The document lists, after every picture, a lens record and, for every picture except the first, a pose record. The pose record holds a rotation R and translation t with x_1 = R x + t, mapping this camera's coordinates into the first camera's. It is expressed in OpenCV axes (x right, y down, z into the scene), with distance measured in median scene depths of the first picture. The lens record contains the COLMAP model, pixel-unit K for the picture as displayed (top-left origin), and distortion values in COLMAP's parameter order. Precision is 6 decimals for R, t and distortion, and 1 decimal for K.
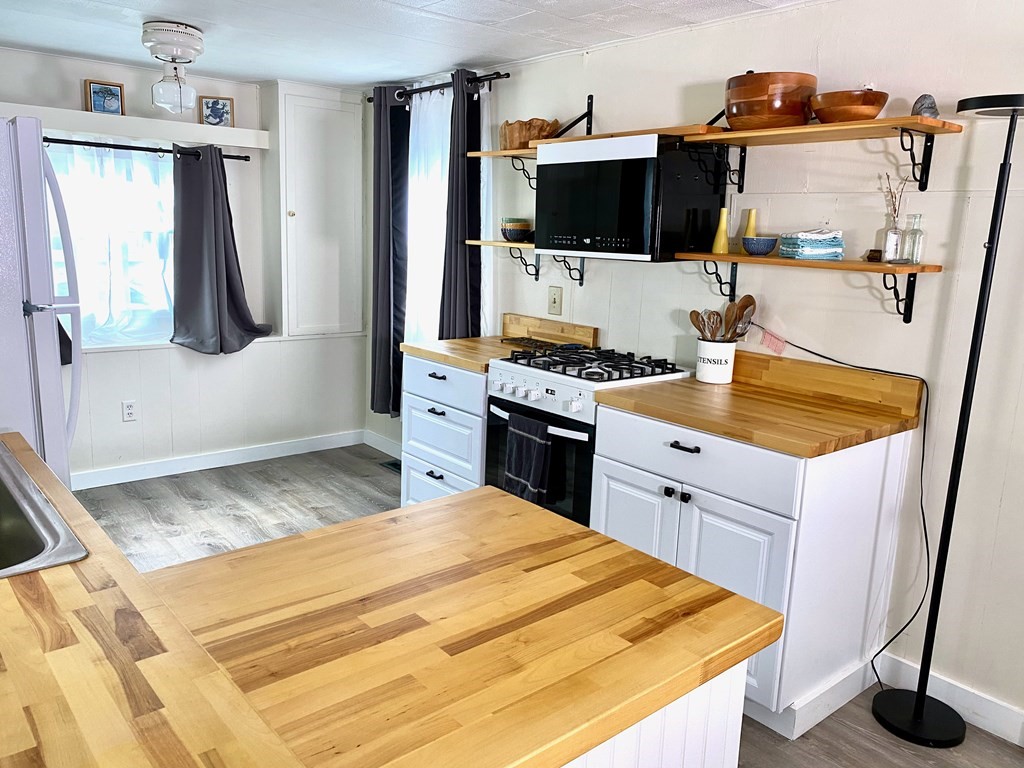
lens RADIAL K [[785.4, 0, 511.4], [0, 785.4, 376.4], [0, 0, 1]] dist [0.012756, -0.005597]
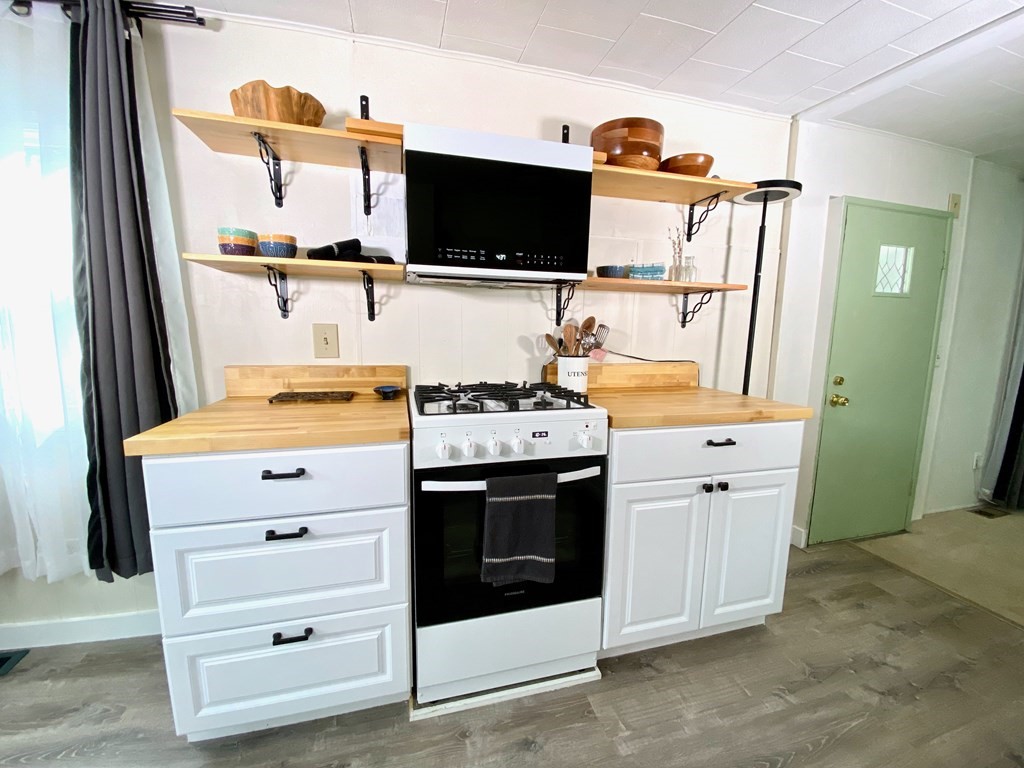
lens RADIAL K [[417.2, 0, 513.4], [0, 417.2, 386.7], [0, 0, 1]] dist [0.014894, -0.017893]
pose [[0.414245, -0.157705, 0.896399, -0.312970], [0.166220, 0.981419, 0.095849, -0.069431], [-0.894859, 0.109295, 0.432761, 0.754254]]
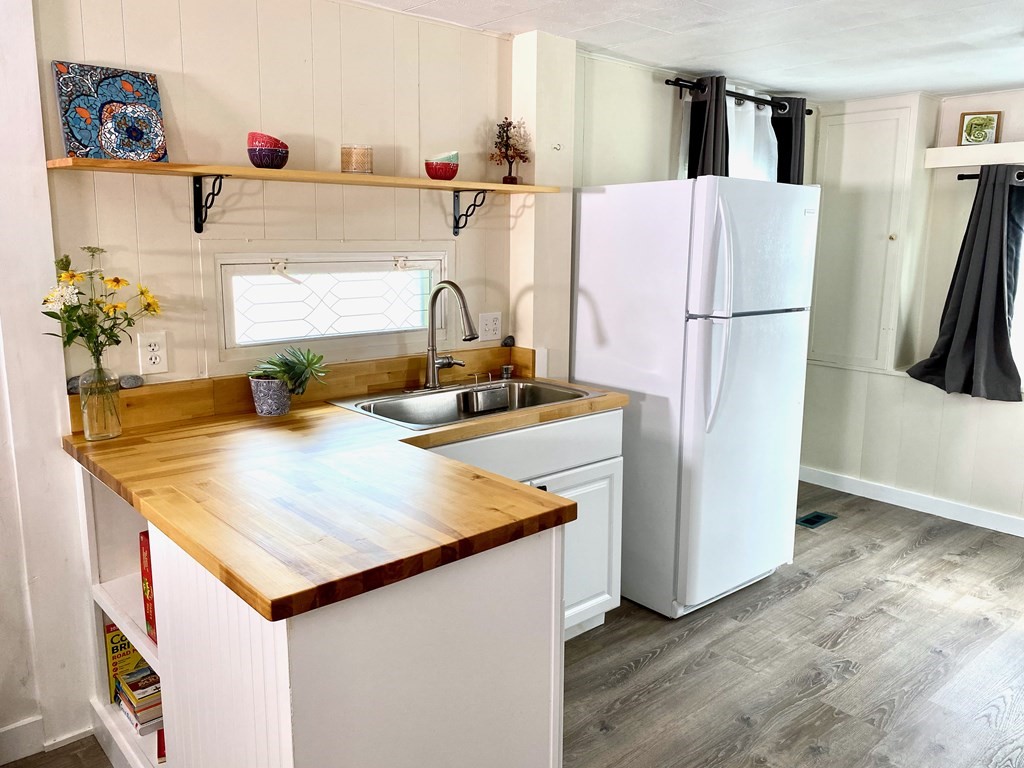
lens RADIAL K [[785.5, 0, 512.4], [0, 785.5, 379.5], [0, 0, 1]] dist [0.014642, -0.007104]
pose [[0.014572, 0.142263, -0.989722, 0.487950], [-0.191482, 0.971904, 0.136882, -0.072064], [0.981388, 0.187519, 0.041403, 0.436958]]
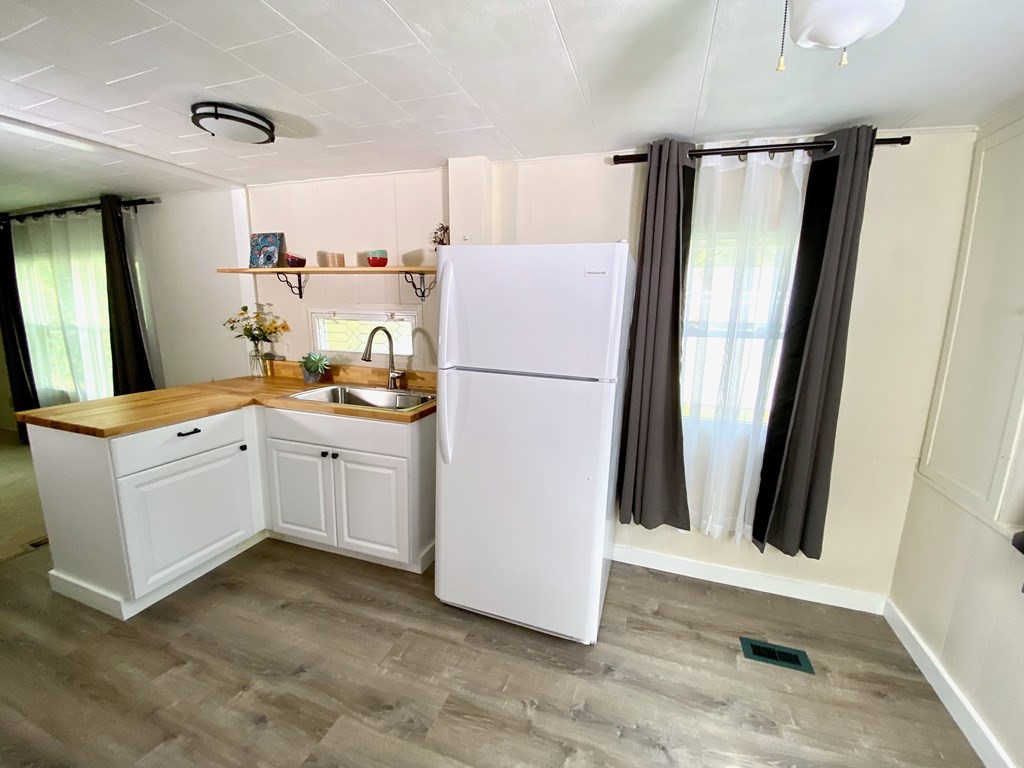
lens RADIAL K [[417.2, 0, 513.4], [0, 417.2, 386.7], [0, 0, 1]] dist [0.014894, -0.017893]
pose [[-0.855429, 0.040111, -0.516365, -0.184655], [-0.149021, 0.935773, 0.319564, -0.227951], [0.496019, 0.350314, -0.794510, 1.170380]]
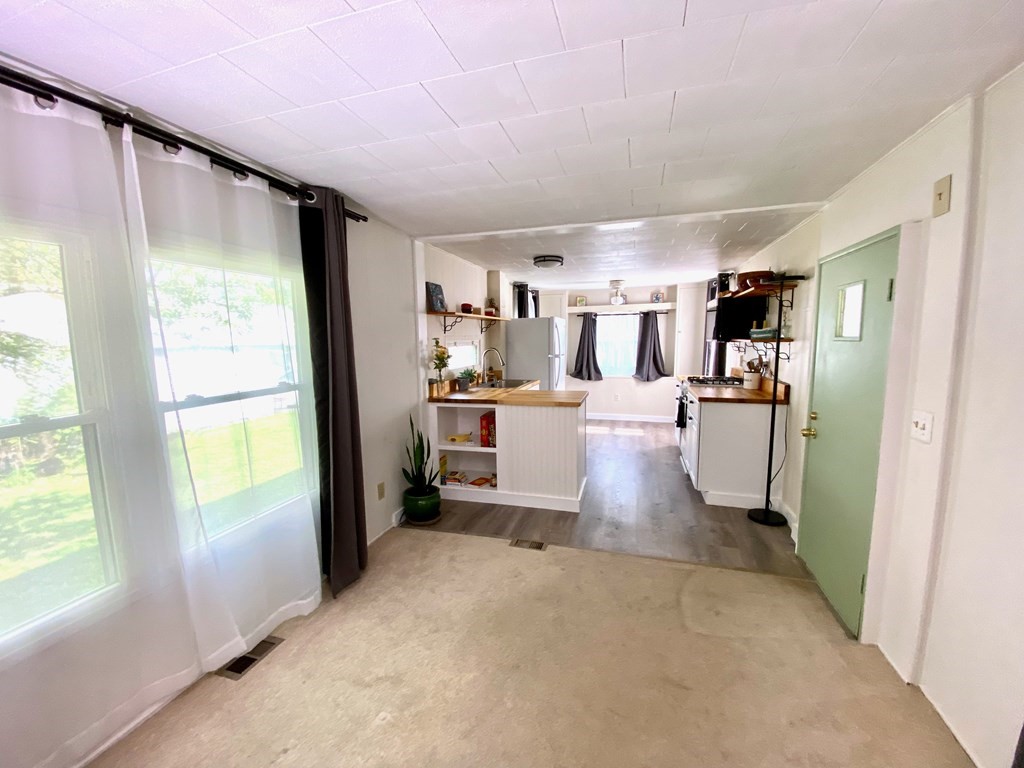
lens RADIAL K [[411.7, 0, 515.8], [0, 411.7, 386.1], [0, 0, 1]] dist [0.025025, -0.022343]
pose [[0.550493, 0.051325, -0.833261, 0.870029], [-0.121305, 0.992433, -0.019010, 0.104965], [0.825980, 0.111543, 0.552553, -0.322521]]
